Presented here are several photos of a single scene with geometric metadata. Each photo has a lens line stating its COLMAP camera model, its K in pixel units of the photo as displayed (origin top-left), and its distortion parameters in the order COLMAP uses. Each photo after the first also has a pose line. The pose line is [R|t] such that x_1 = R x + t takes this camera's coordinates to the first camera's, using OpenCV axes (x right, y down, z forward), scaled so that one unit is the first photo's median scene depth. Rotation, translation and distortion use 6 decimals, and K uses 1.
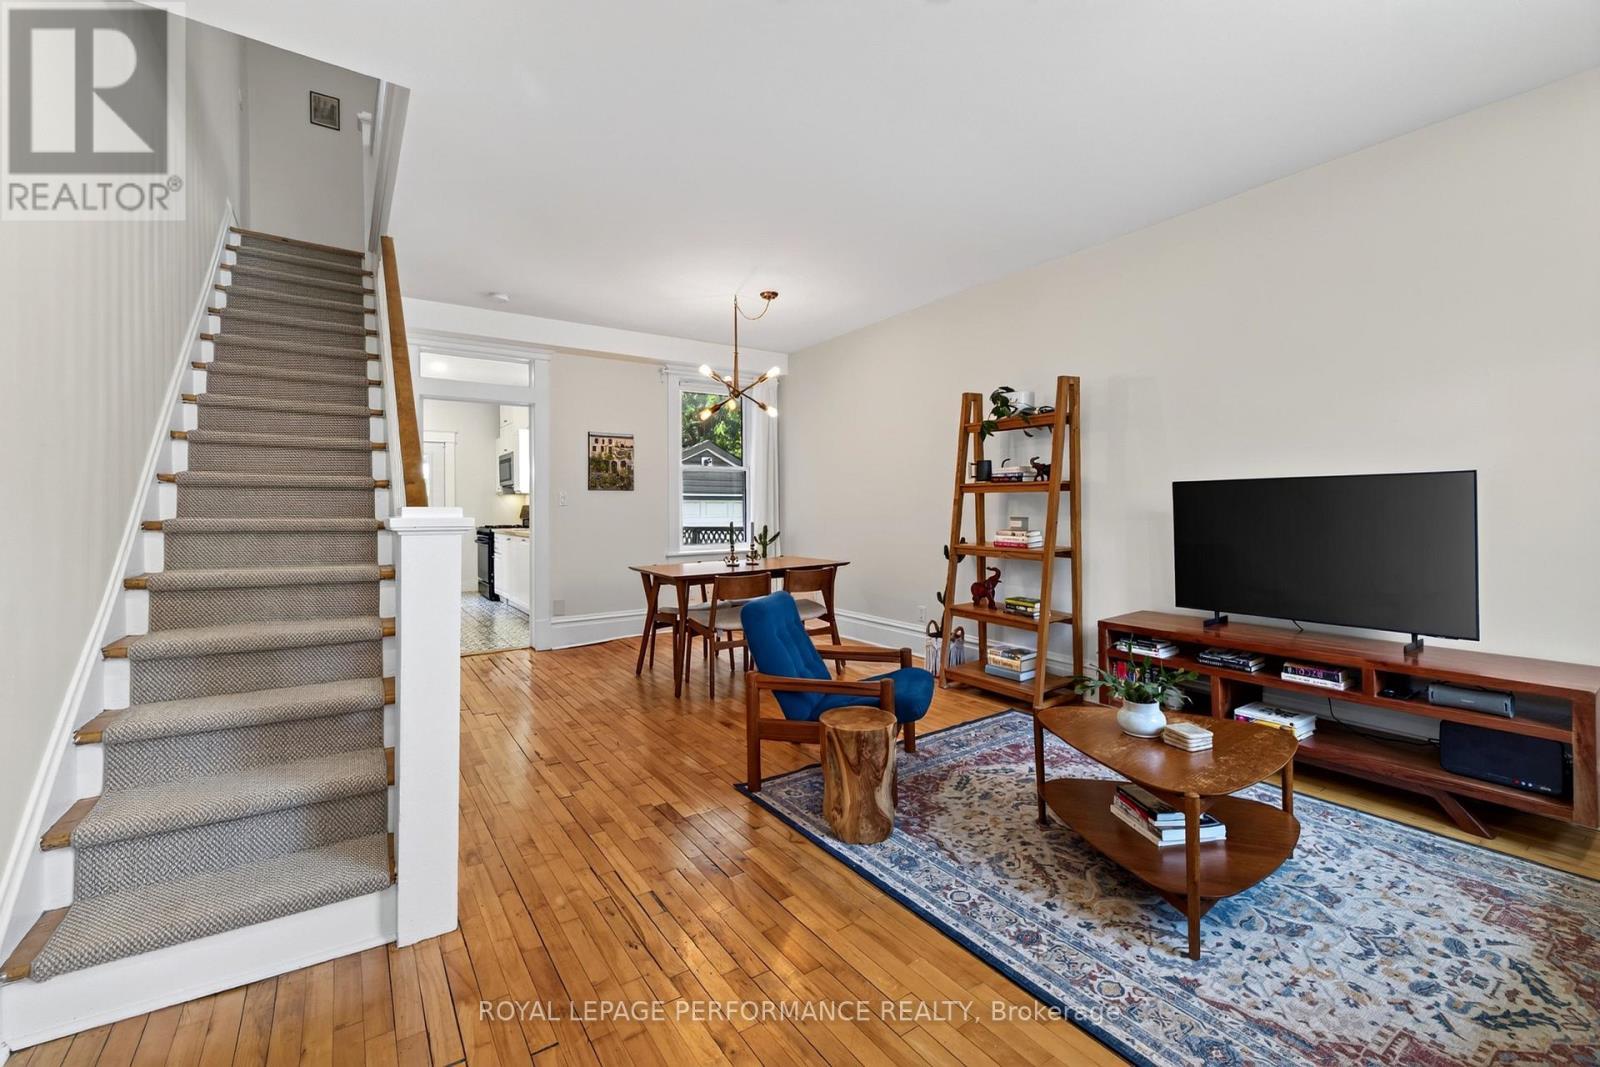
lens RADIAL K [[685.4, 0, 813.8], [0, 685.4, 522.9], [0, 0, 1]] dist [0.011487, -0.002309]
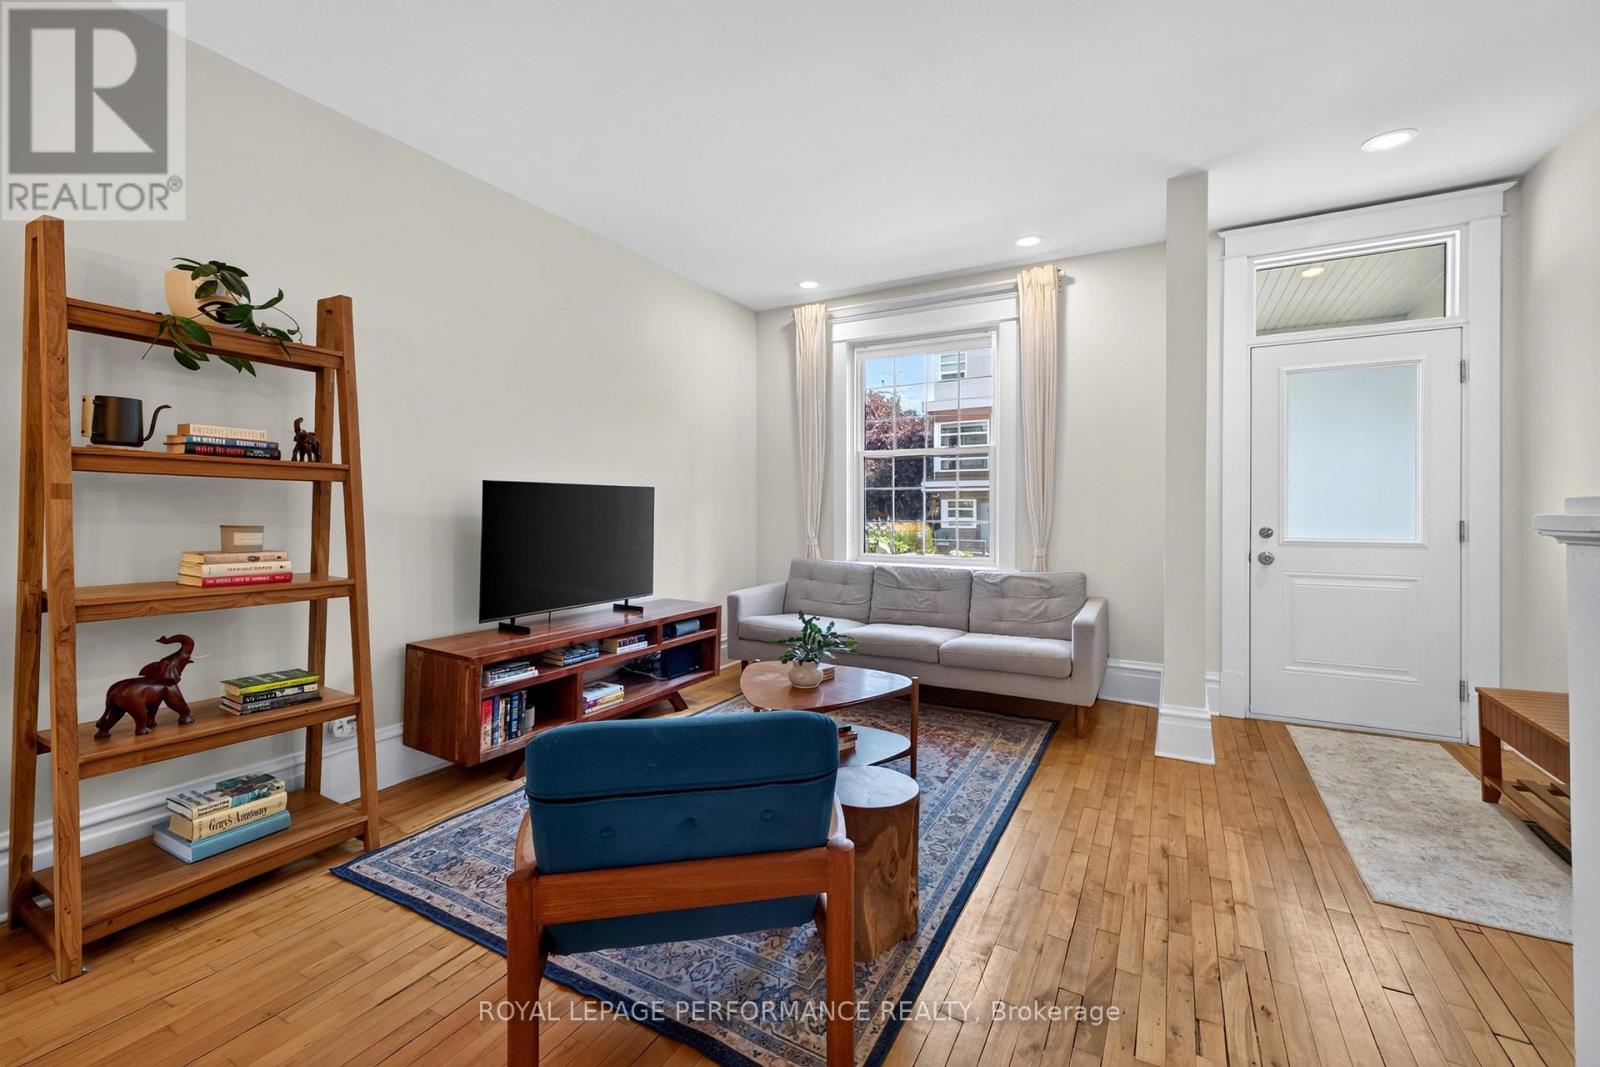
lens RADIAL K [[685.4, 0, 780.6], [0, 685.4, 517.5], [0, 0, 1]] dist [0.011487, -0.002309]
pose [[-0.432002, -0.001859, 0.901870, -0.506700], [0.021831, 0.999683, 0.012517, -0.017278], [-0.901608, 0.025096, -0.431825, 1.240070]]
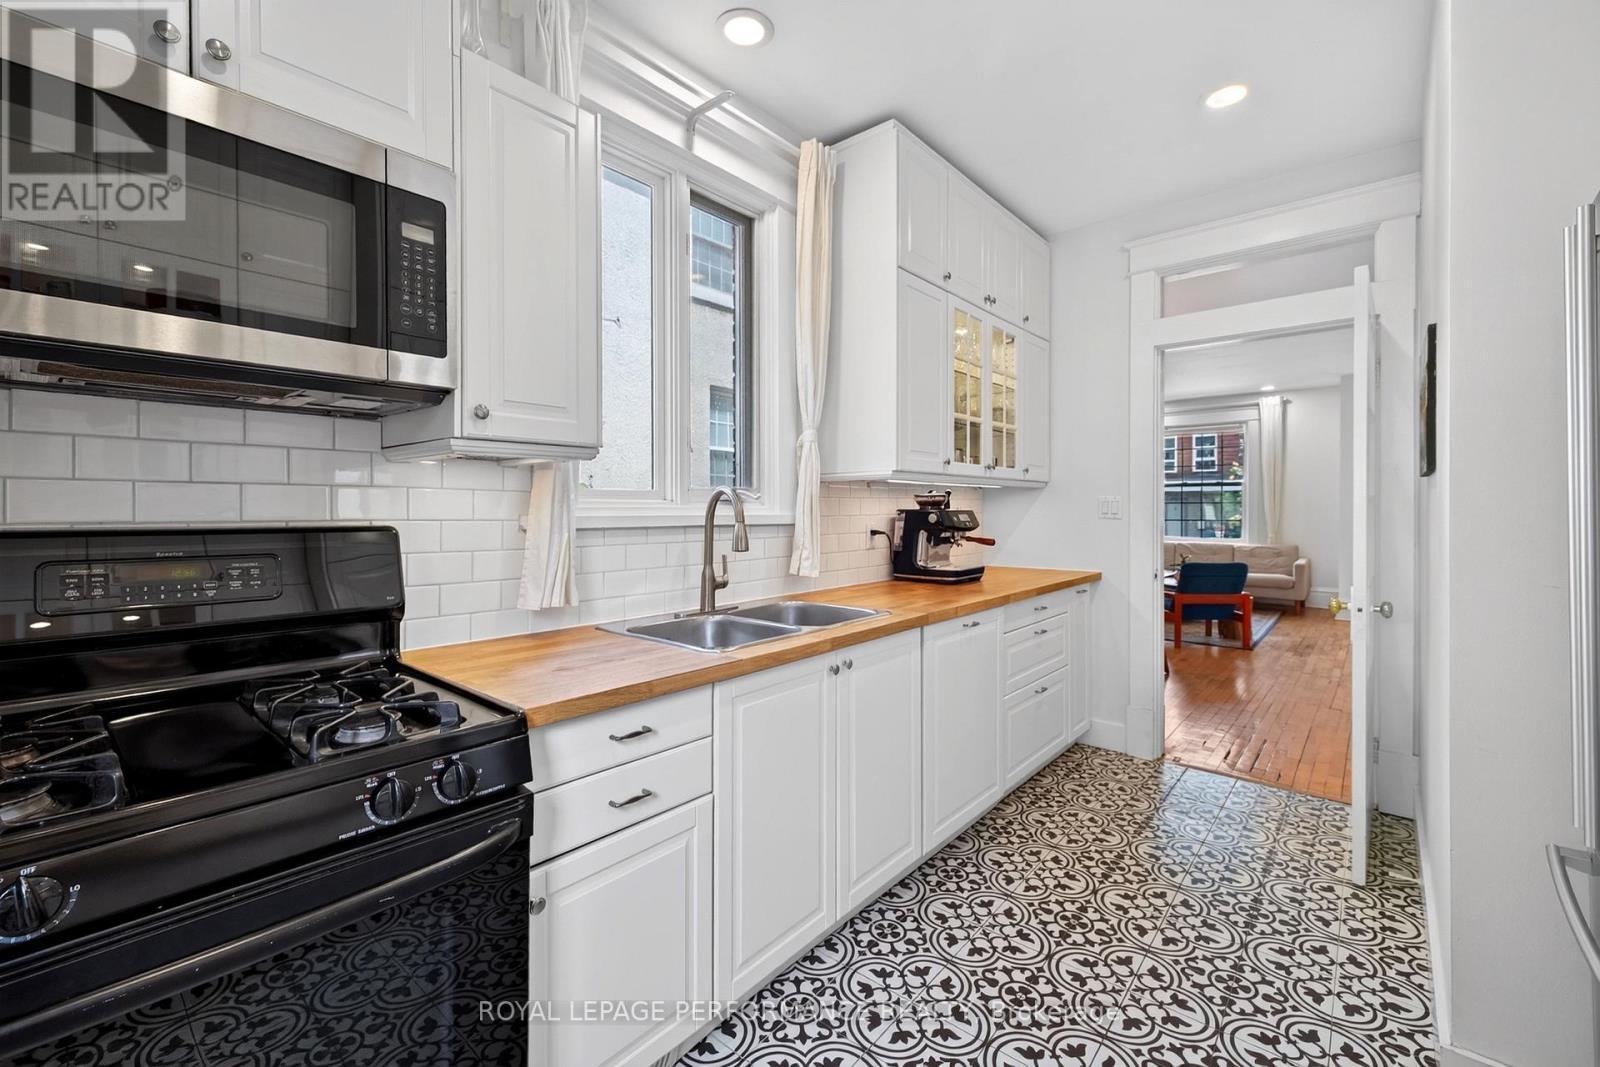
lens RADIAL K [[685.4, 0, 793.2], [0, 685.4, 523.6], [0, 0, 1]] dist [0.011487, -0.002309]
pose [[-0.255410, -0.009942, 0.966782, -1.950539], [0.031023, 0.999348, 0.018472, -0.092613], [-0.966335, 0.034710, -0.254935, 3.095049]]
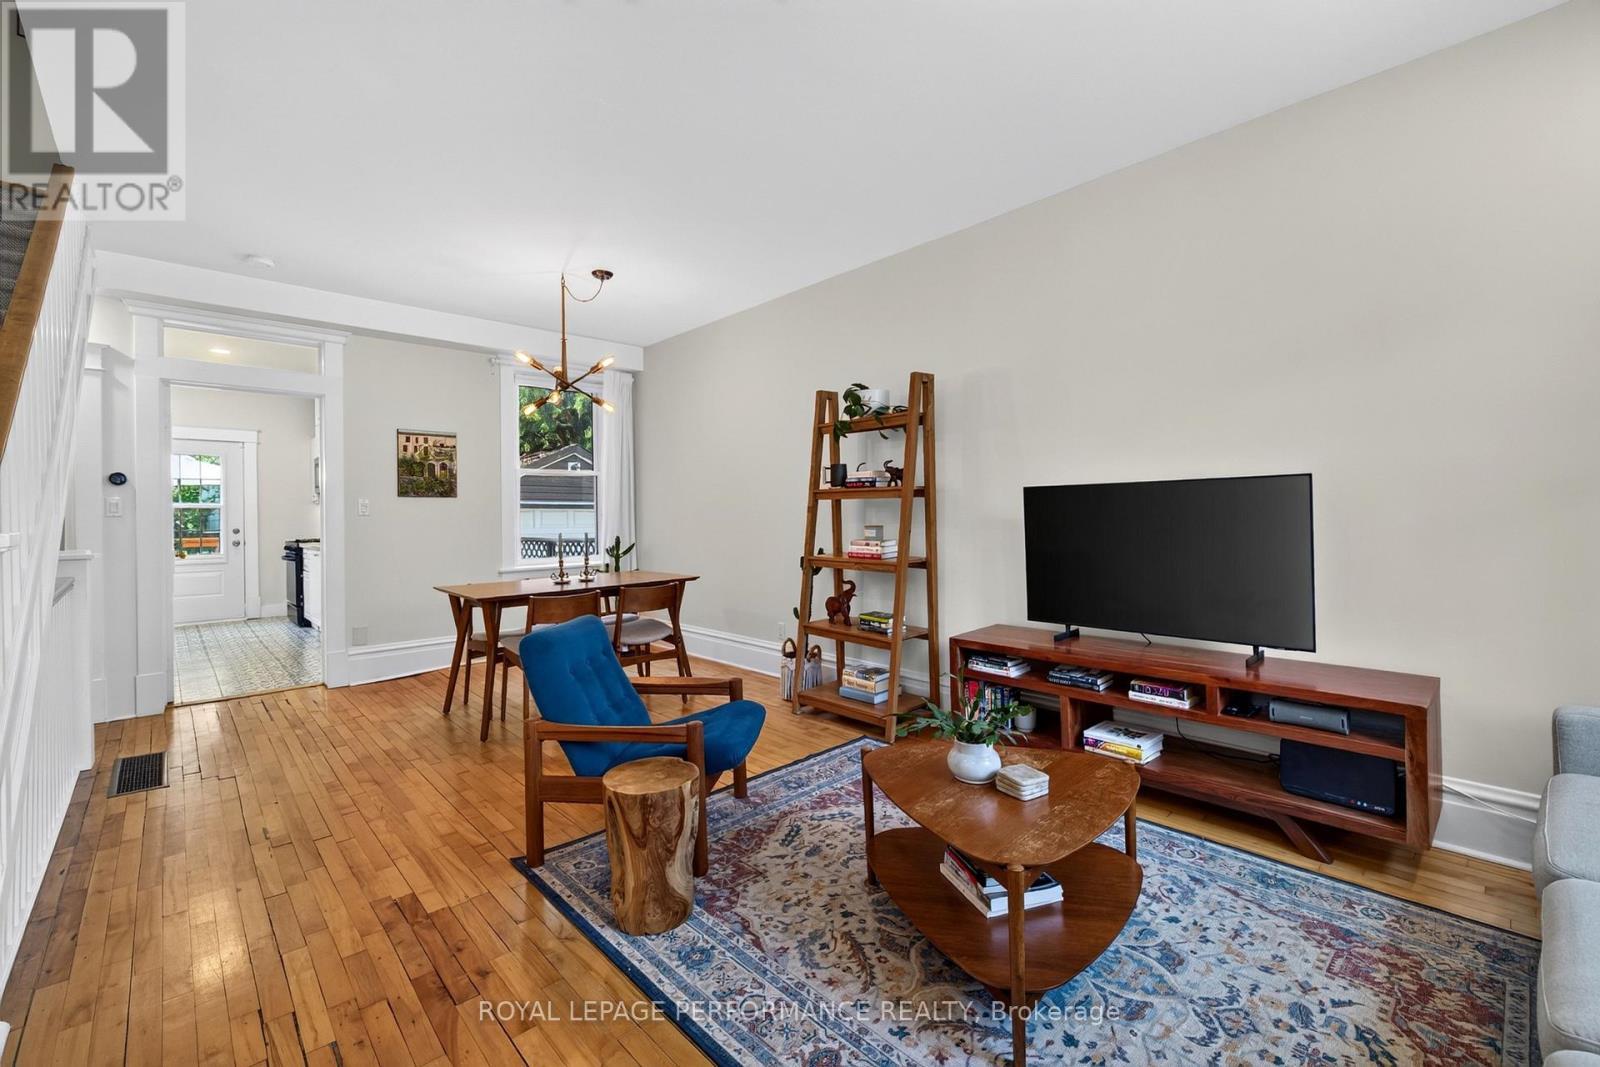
lens RADIAL K [[685.4, 0, 820.0], [0, 685.4, 534.6], [0, 0, 1]] dist [0.011487, -0.002309]
pose [[0.988001, -0.009307, 0.154166, 0.124101], [0.008583, 0.999949, 0.005362, -0.002418], [-0.154208, -0.003974, 0.988030, 0.146569]]
